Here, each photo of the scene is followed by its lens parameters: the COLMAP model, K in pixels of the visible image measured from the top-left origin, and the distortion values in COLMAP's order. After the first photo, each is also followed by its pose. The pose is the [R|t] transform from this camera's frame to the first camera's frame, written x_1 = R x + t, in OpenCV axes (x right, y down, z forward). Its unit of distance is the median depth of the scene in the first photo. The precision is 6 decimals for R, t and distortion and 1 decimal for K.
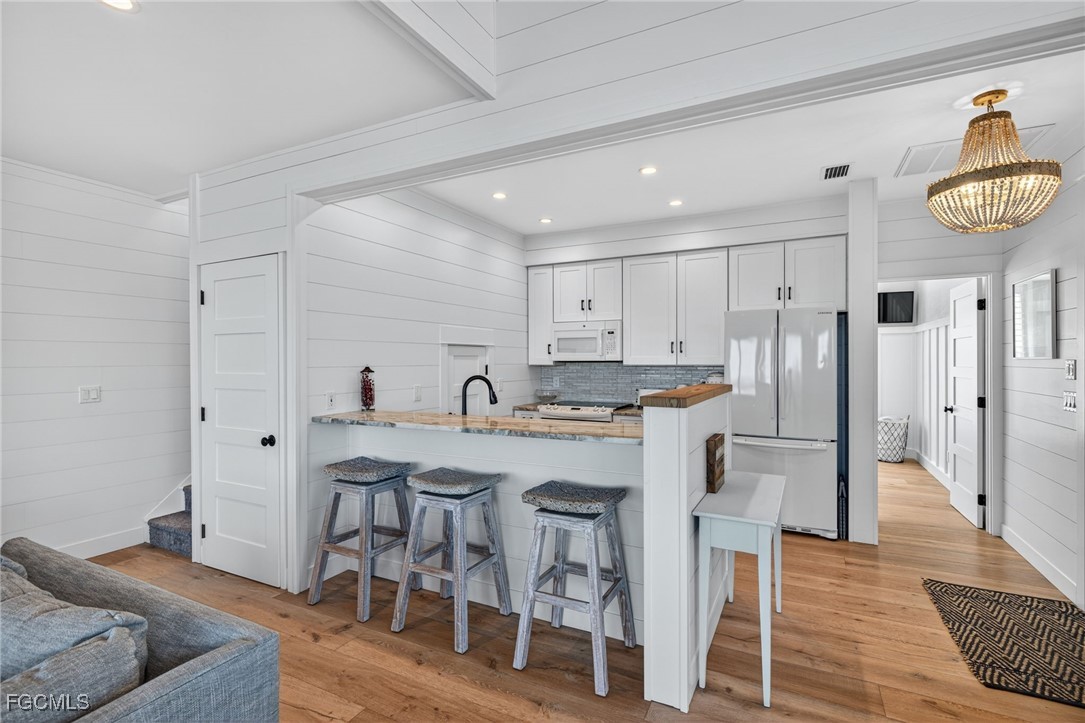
lens RADIAL K [[496.8, 0, 543.4], [0, 496.8, 357.7], [0, 0, 1]] dist [-0.002996, -0.000476]
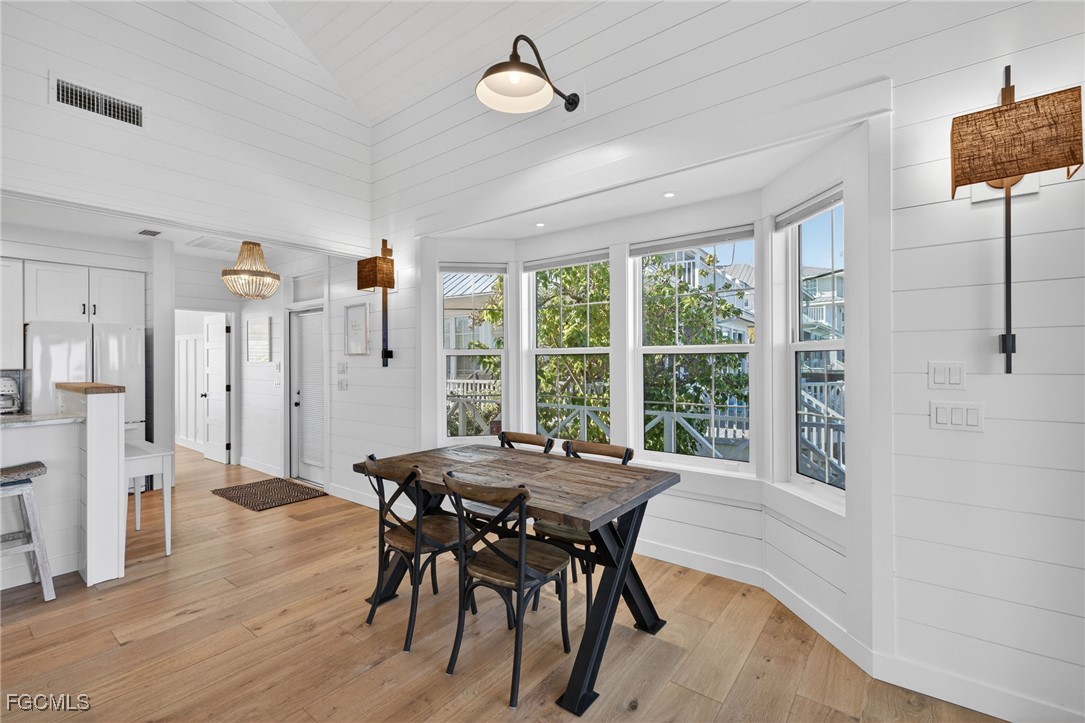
lens RADIAL K [[465.3, 0, 542.3], [0, 465.3, 360.8], [0, 0, 1]] dist [0.013252, -0.001669]
pose [[0.169153, -0.003773, 0.985583, -0.489523], [0.003164, 0.999990, 0.003285, -0.003524], [-0.985585, 0.002563, 0.169163, -0.309105]]
